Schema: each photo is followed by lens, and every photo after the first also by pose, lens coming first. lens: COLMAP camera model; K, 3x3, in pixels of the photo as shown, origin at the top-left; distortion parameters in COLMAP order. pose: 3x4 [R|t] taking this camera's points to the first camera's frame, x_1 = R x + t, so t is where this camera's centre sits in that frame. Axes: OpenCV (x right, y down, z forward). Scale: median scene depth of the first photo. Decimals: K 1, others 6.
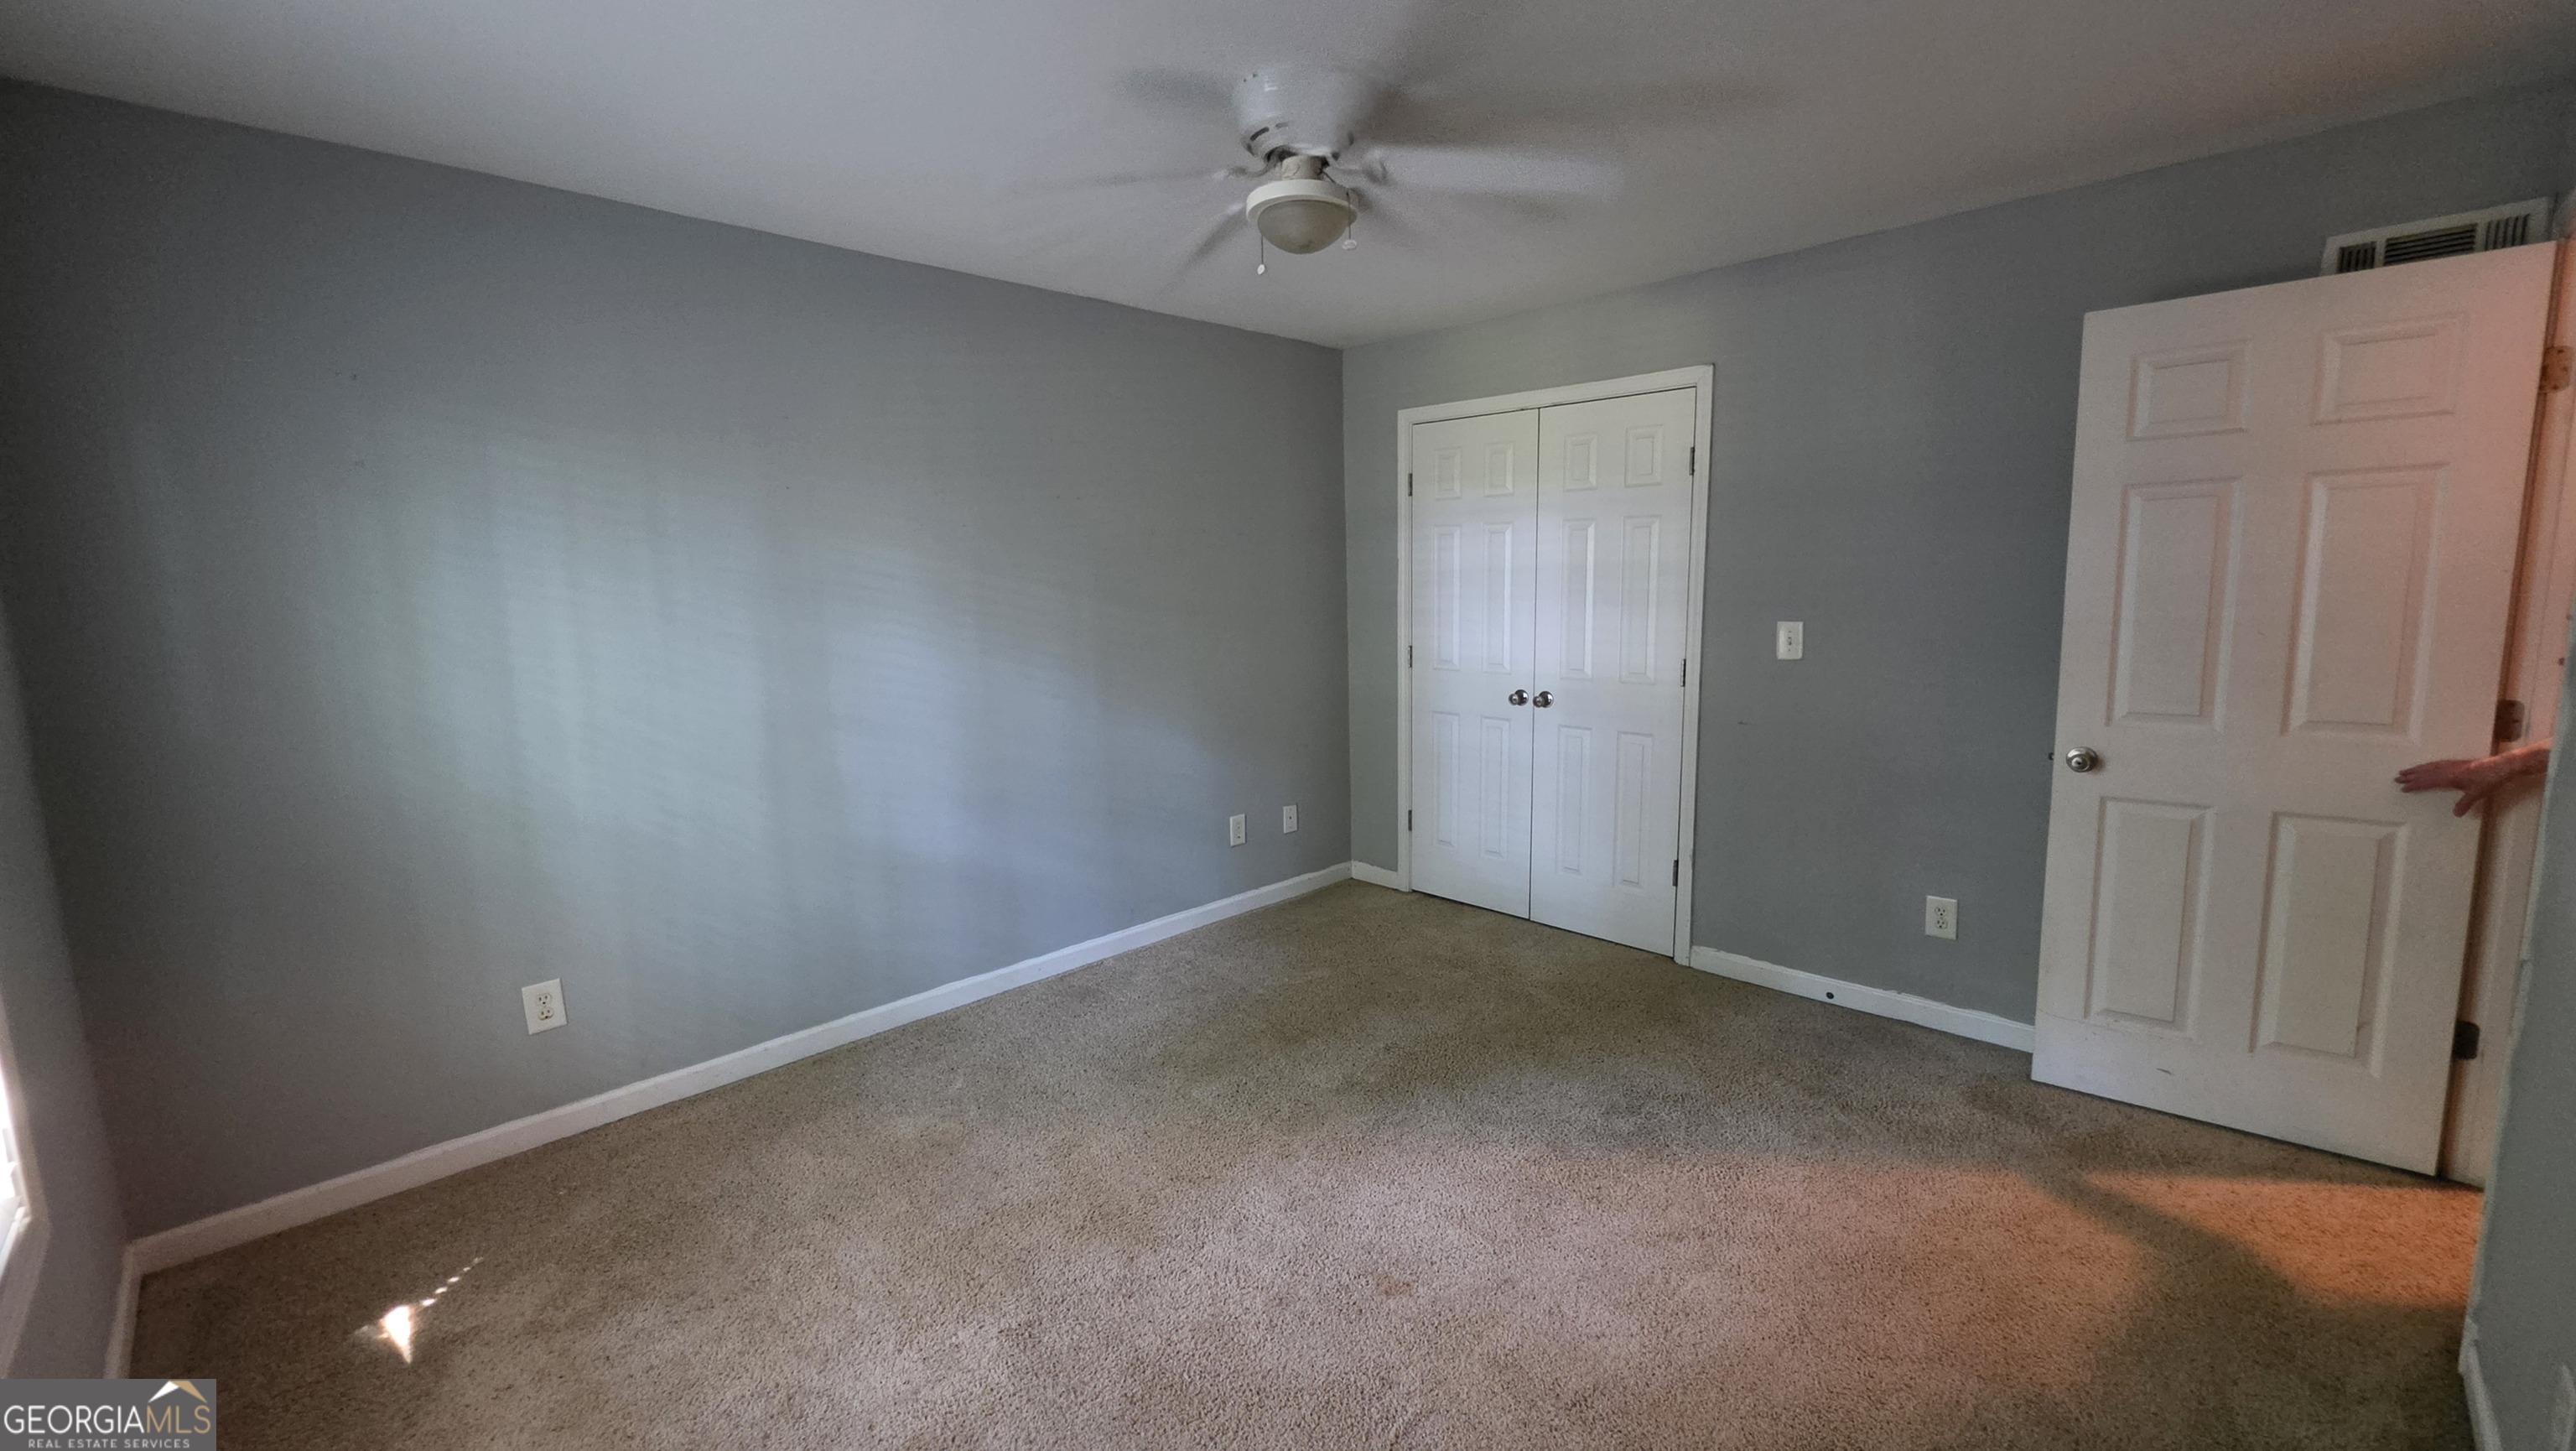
lens RADIAL K [[1034.1, 0, 1289.3], [0, 1034.1, 719.6], [0, 0, 1]] dist [-0.003155, 0.000354]
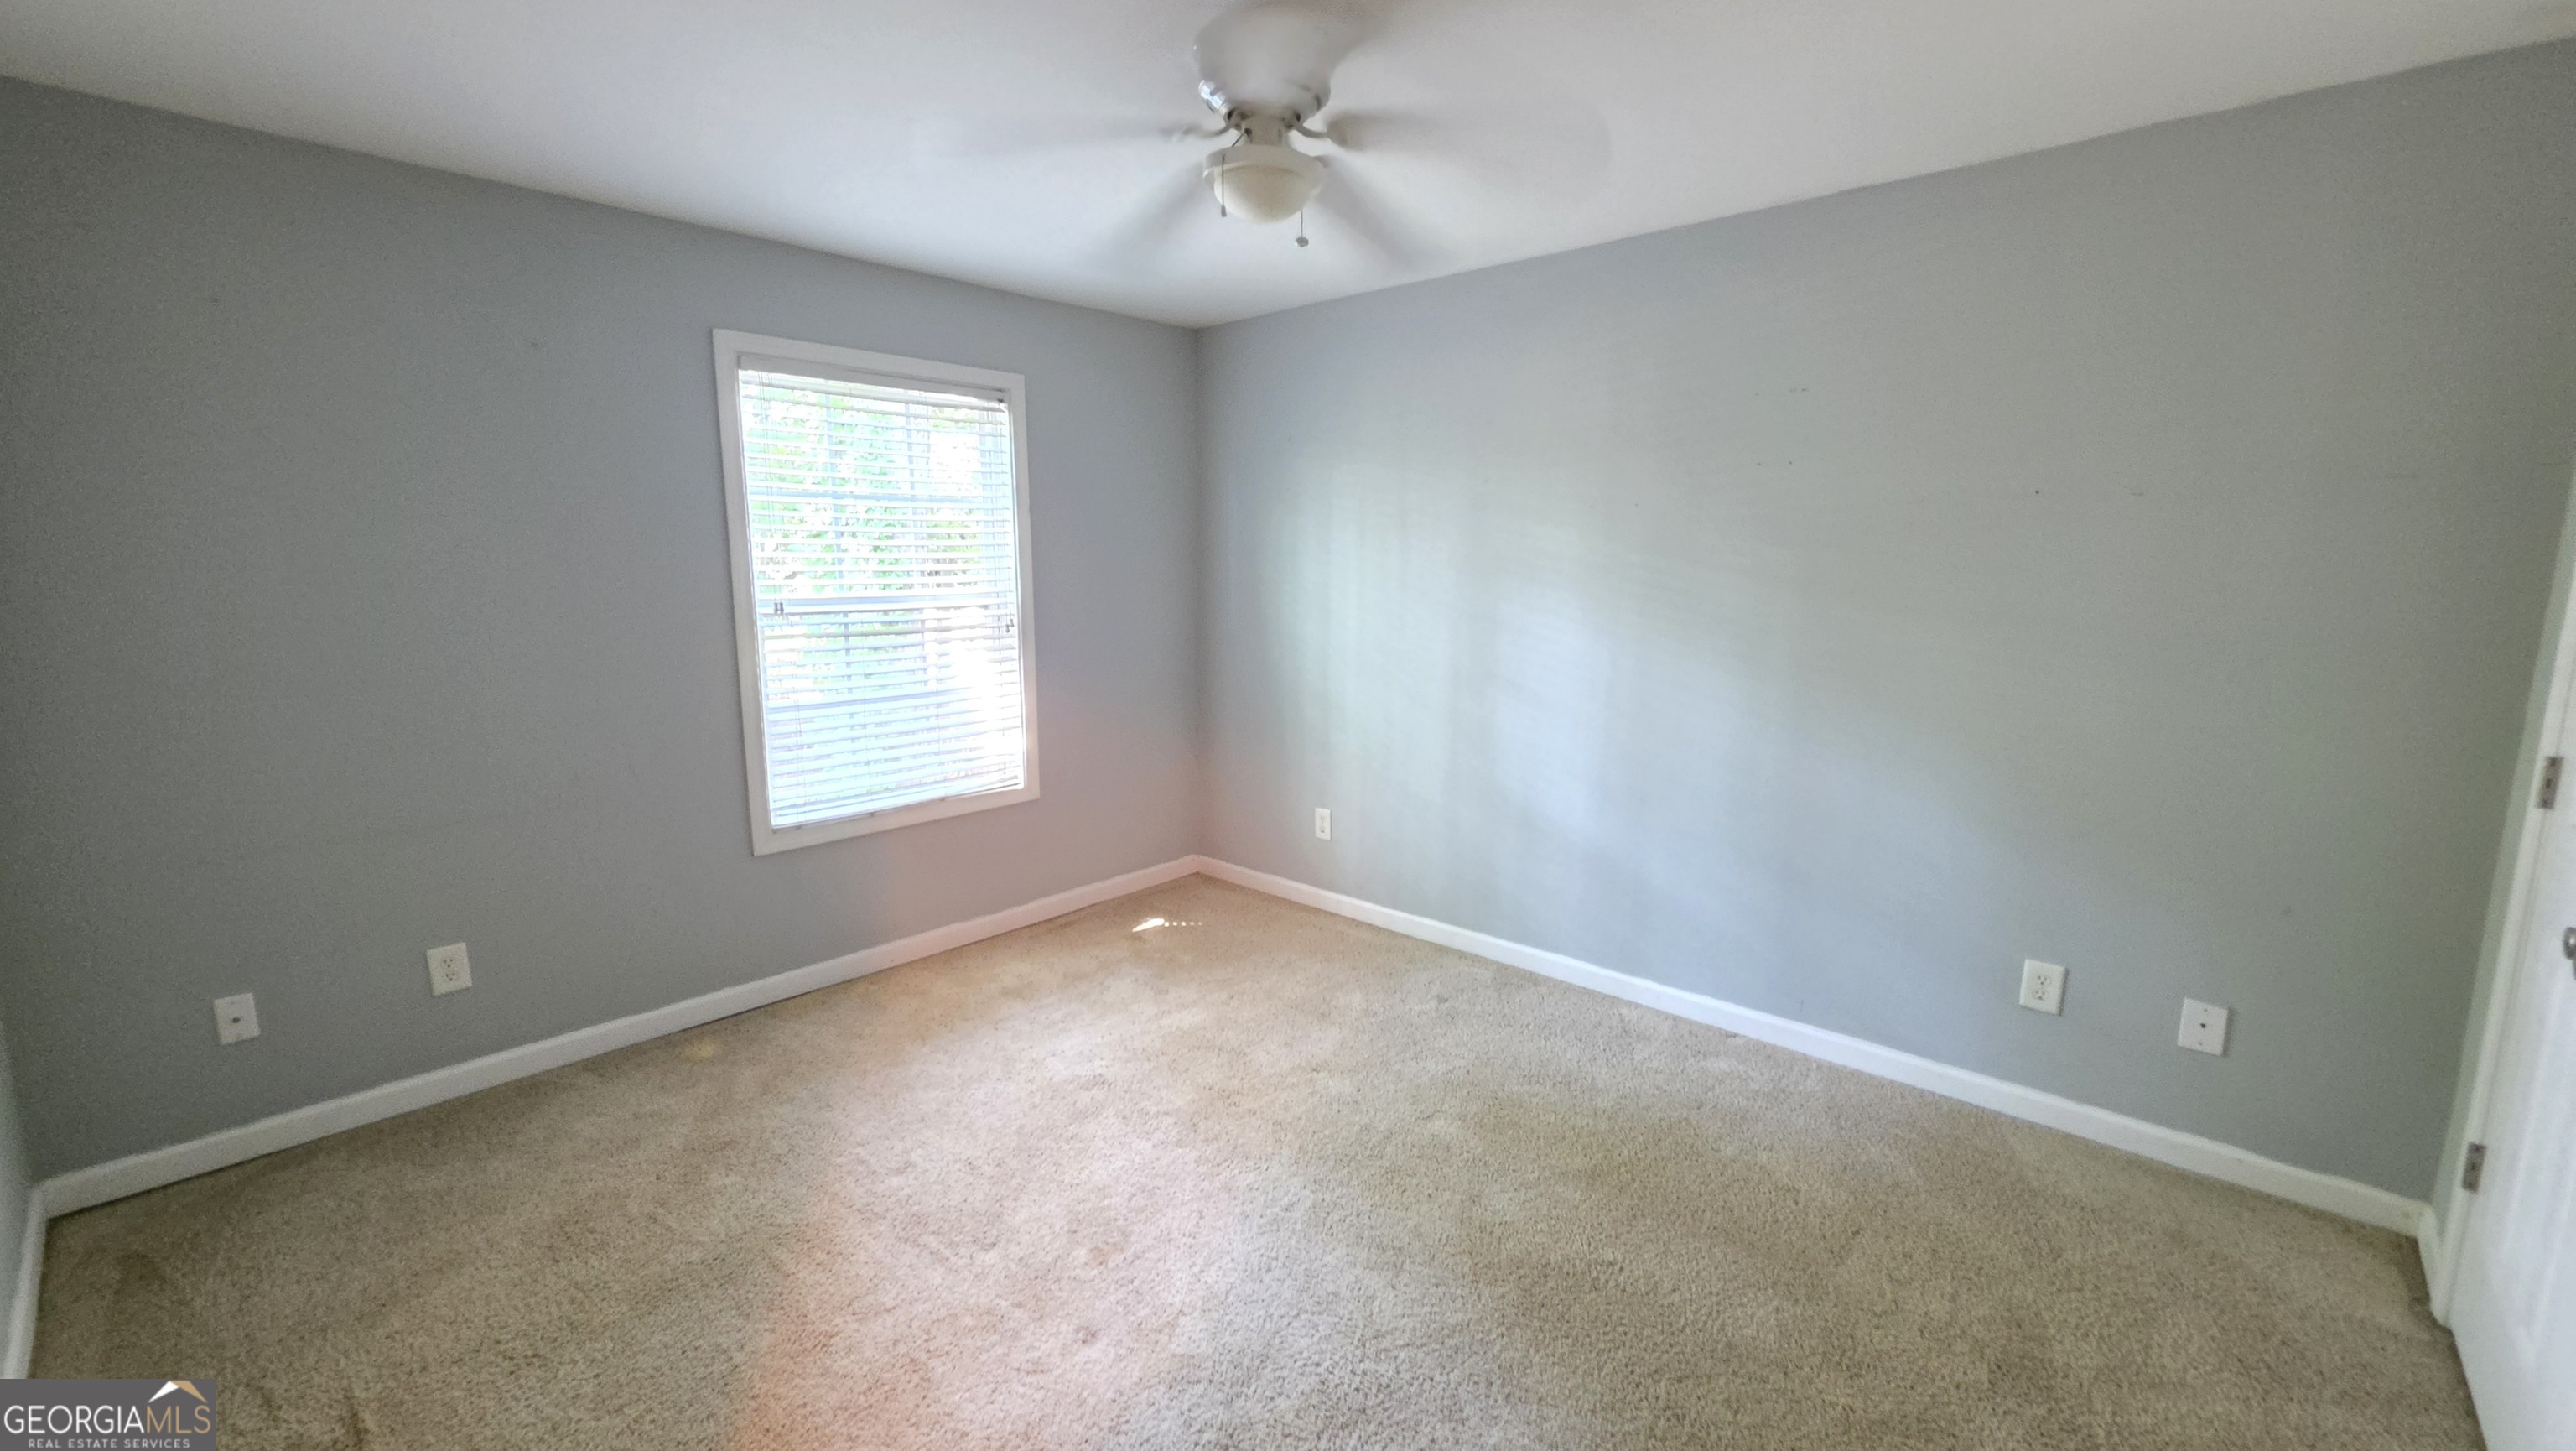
lens RADIAL K [[1034.1, 0, 1289.3], [0, 1034.1, 719.6], [0, 0, 1]] dist [-0.003155, 0.000354]
pose [[0.046732, 0.173846, -0.983663, 0.712138], [-0.145058, 0.975482, 0.165509, -0.117458], [0.988319, 0.134954, 0.070804, 0.713929]]
